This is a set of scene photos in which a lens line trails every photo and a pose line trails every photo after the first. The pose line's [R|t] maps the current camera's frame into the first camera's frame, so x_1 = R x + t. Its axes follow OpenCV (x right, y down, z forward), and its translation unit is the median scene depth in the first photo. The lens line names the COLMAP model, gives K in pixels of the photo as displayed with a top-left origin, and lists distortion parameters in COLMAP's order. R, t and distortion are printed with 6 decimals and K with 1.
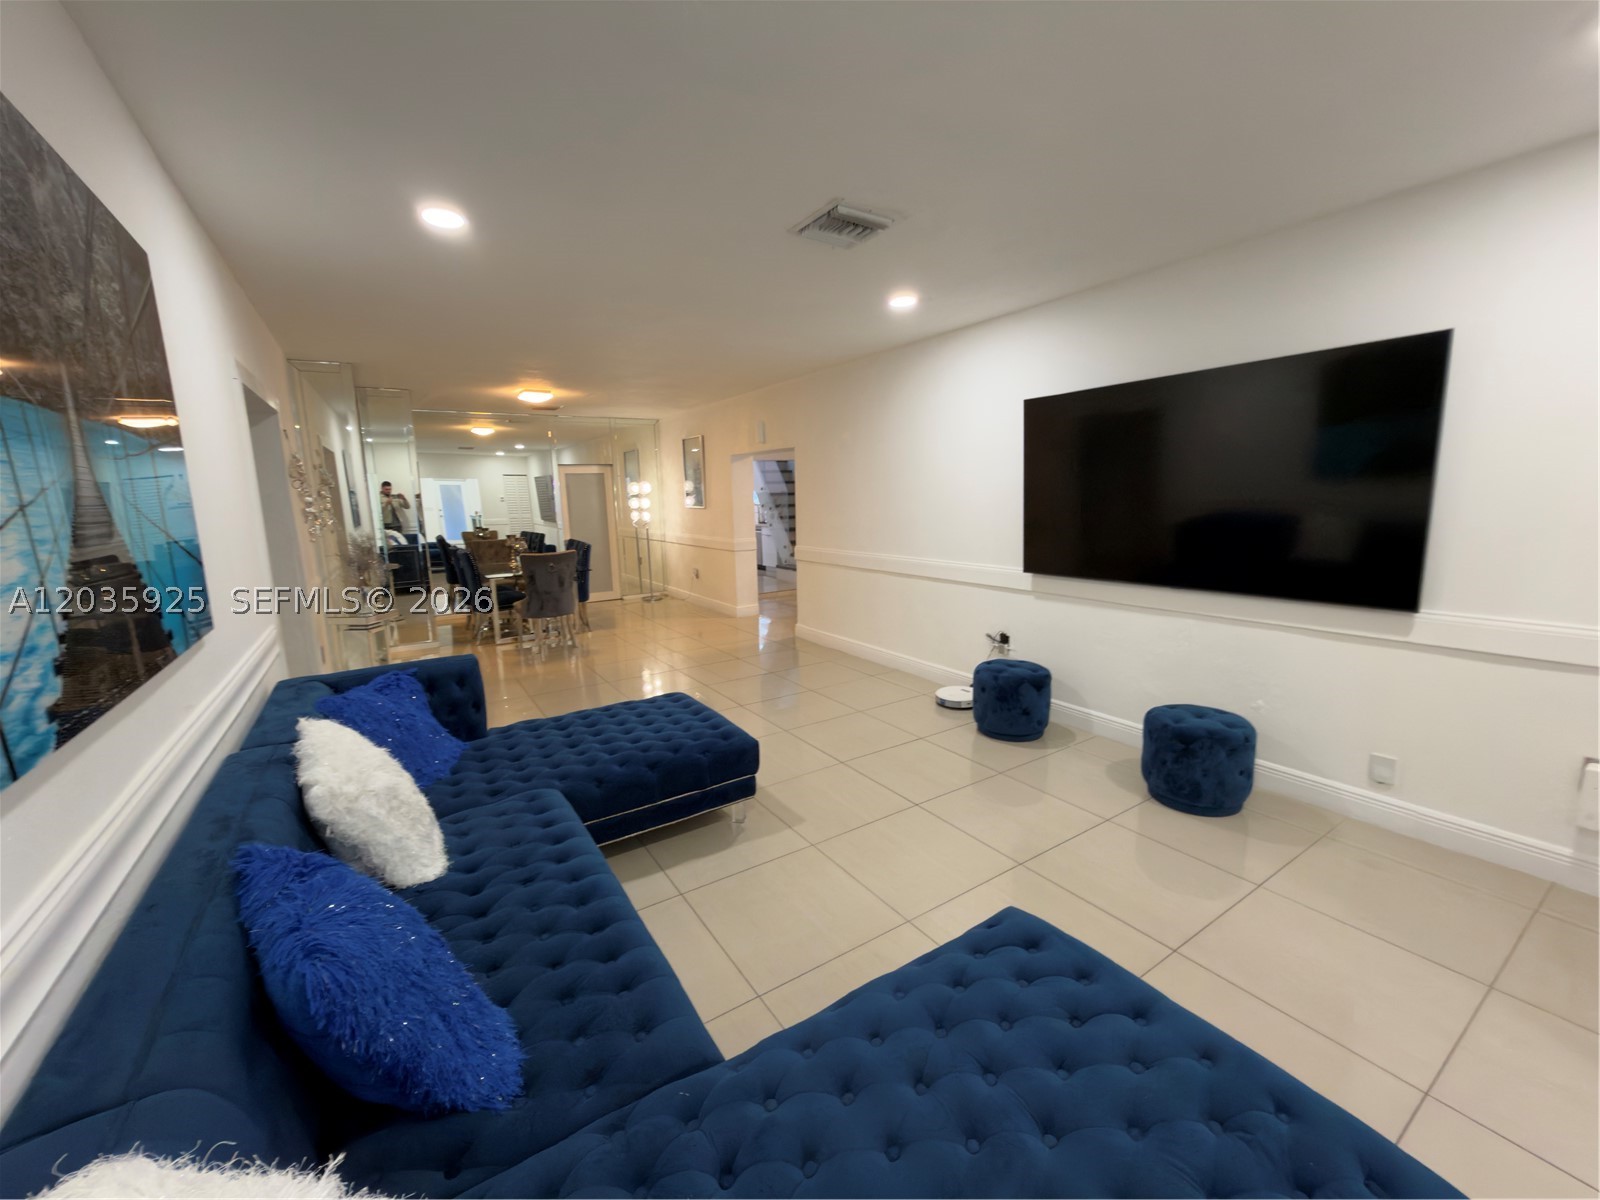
lens RADIAL K [[640.4, 0, 799.9], [0, 640.4, 600.3], [0, 0, 1]] dist [-0.001904, -0.000144]
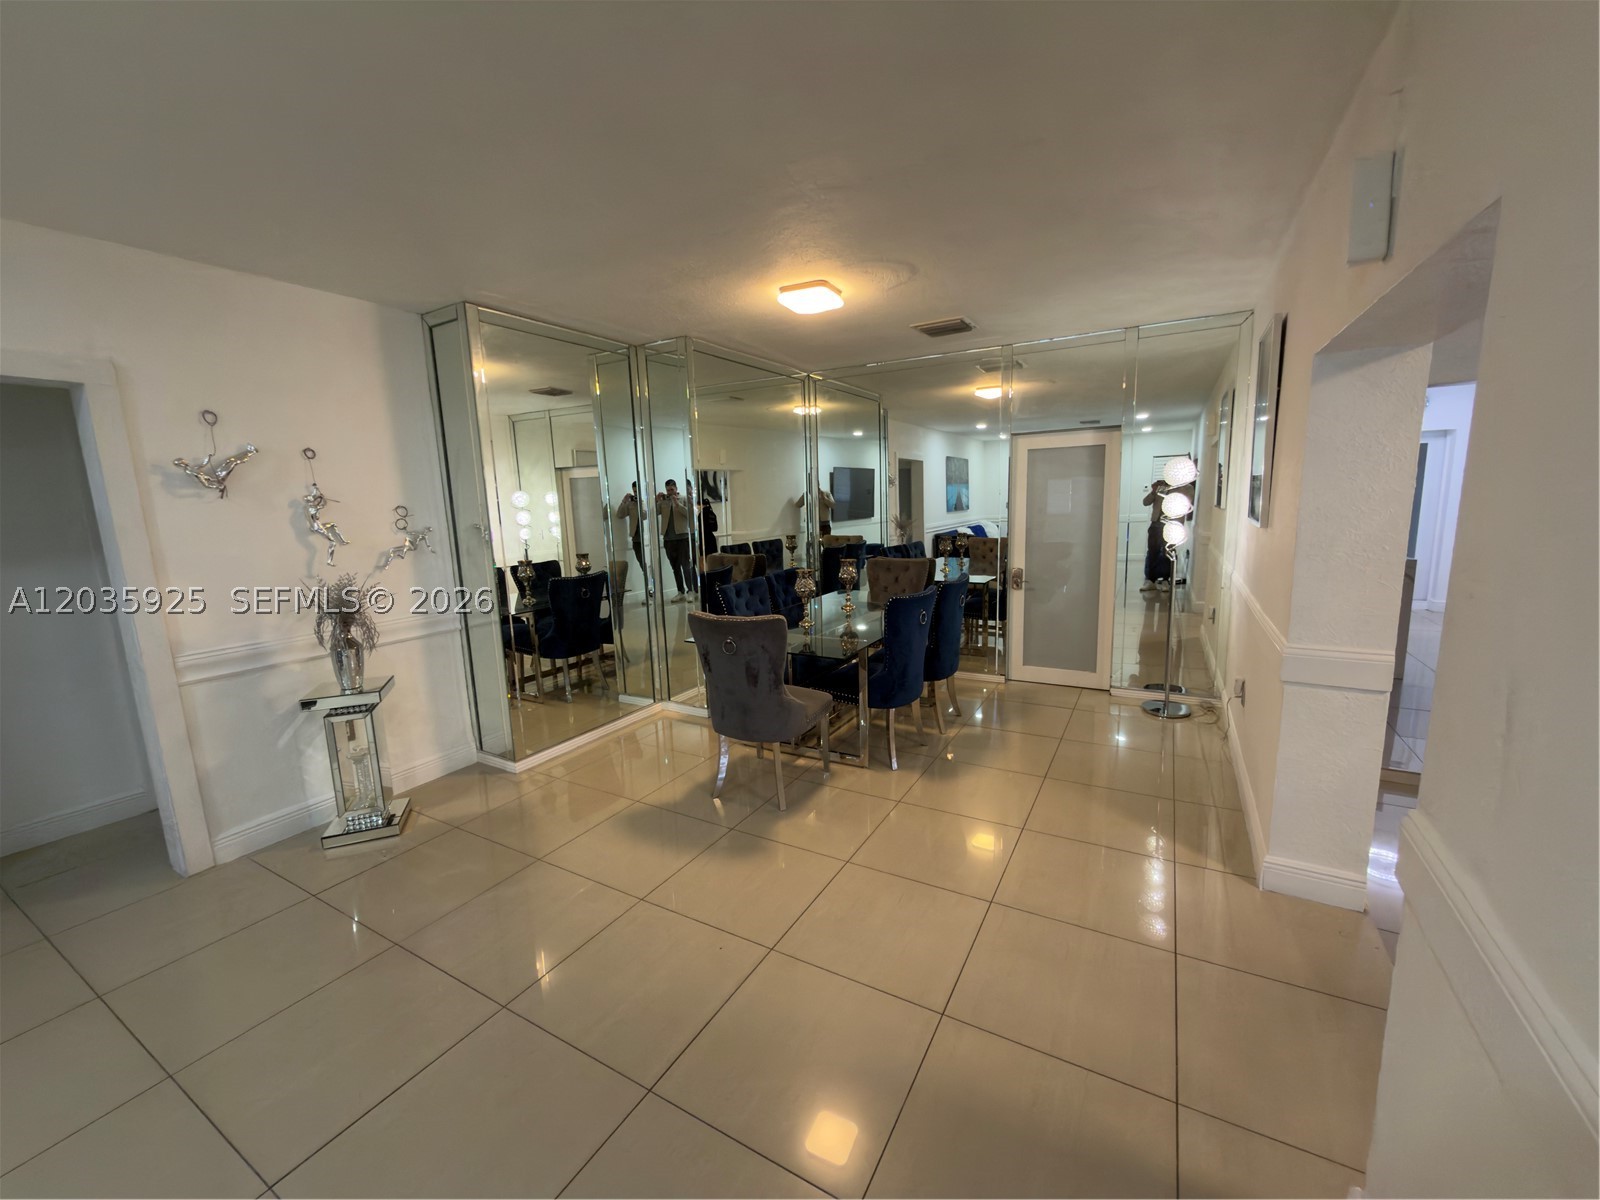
lens RADIAL K [[640.4, 0, 802.0], [0, 640.4, 602.2], [0, 0, 1]] dist [-0.001904, -0.000144]
pose [[0.462219, 0.152053, -0.873632, 0.150950], [-0.130772, 0.986106, 0.102440, -0.339699], [0.877070, 0.066897, 0.475681, 1.974949]]
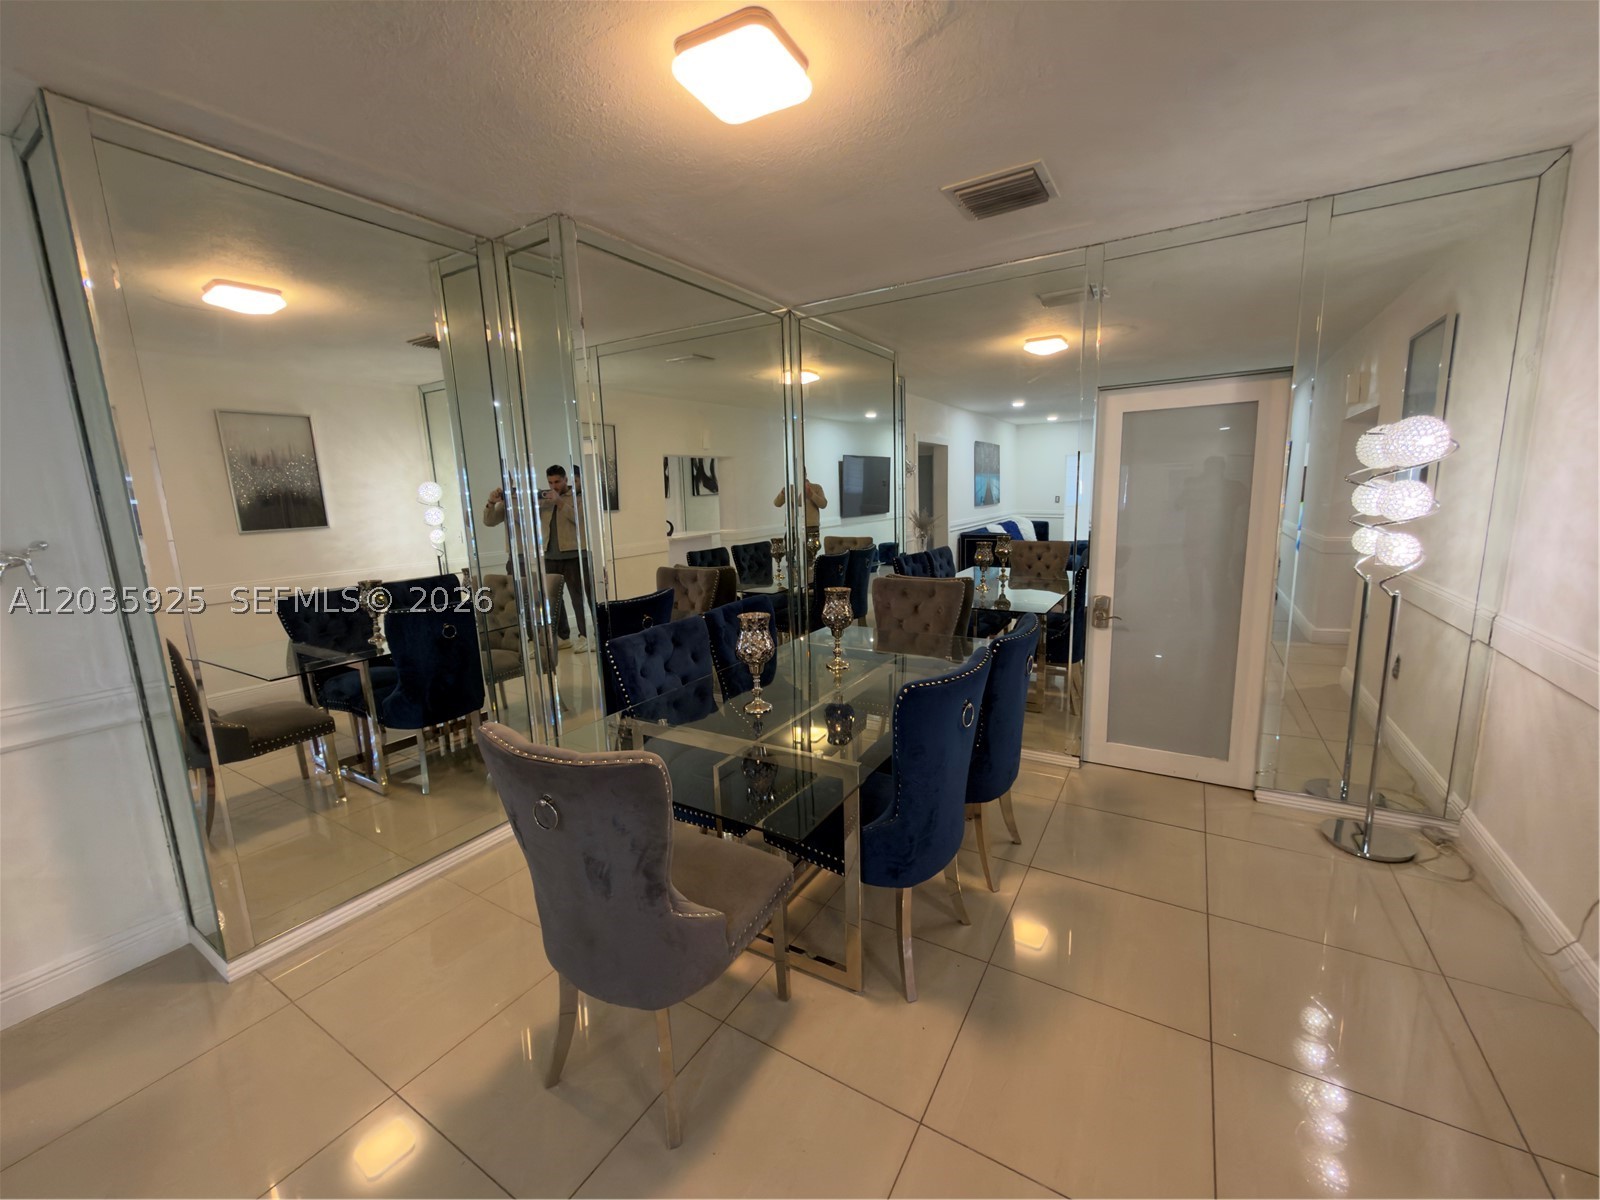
lens RADIAL K [[640.4, 0, 789.8], [0, 640.4, 602.8], [0, 0, 1]] dist [-0.001904, -0.000144]
pose [[0.421982, 0.165155, -0.891434, -0.382097], [-0.132018, 0.983980, 0.119807, -0.384792], [0.896941, 0.067129, 0.437025, 2.351661]]
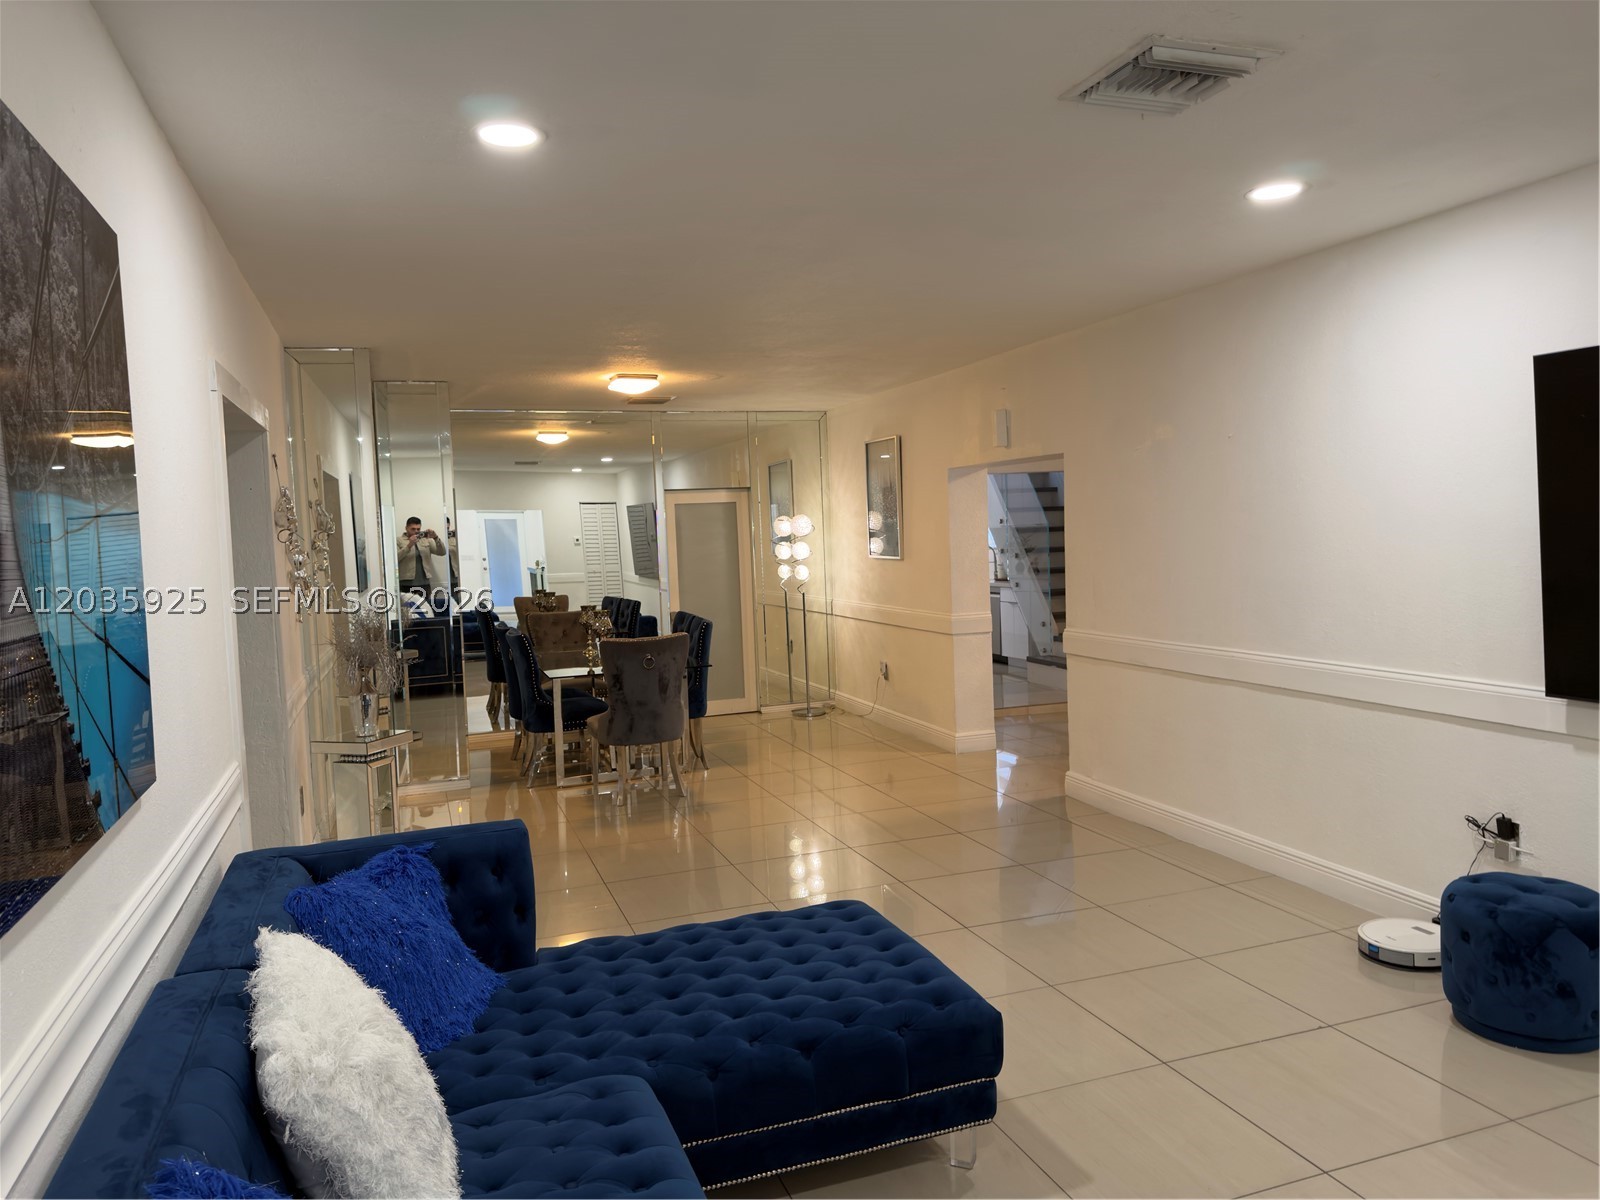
lens RADIAL K [[1127.7, 0, 797.1], [0, 1127.7, 599.2], [0, 0, 1]] dist [0.059173, -0.067479]
pose [[0.971906, 0.000425, -0.235371, -0.004624], [-0.024328, 0.994824, -0.098661, -0.017105], [0.234110, 0.101616, 0.966885, 0.005525]]
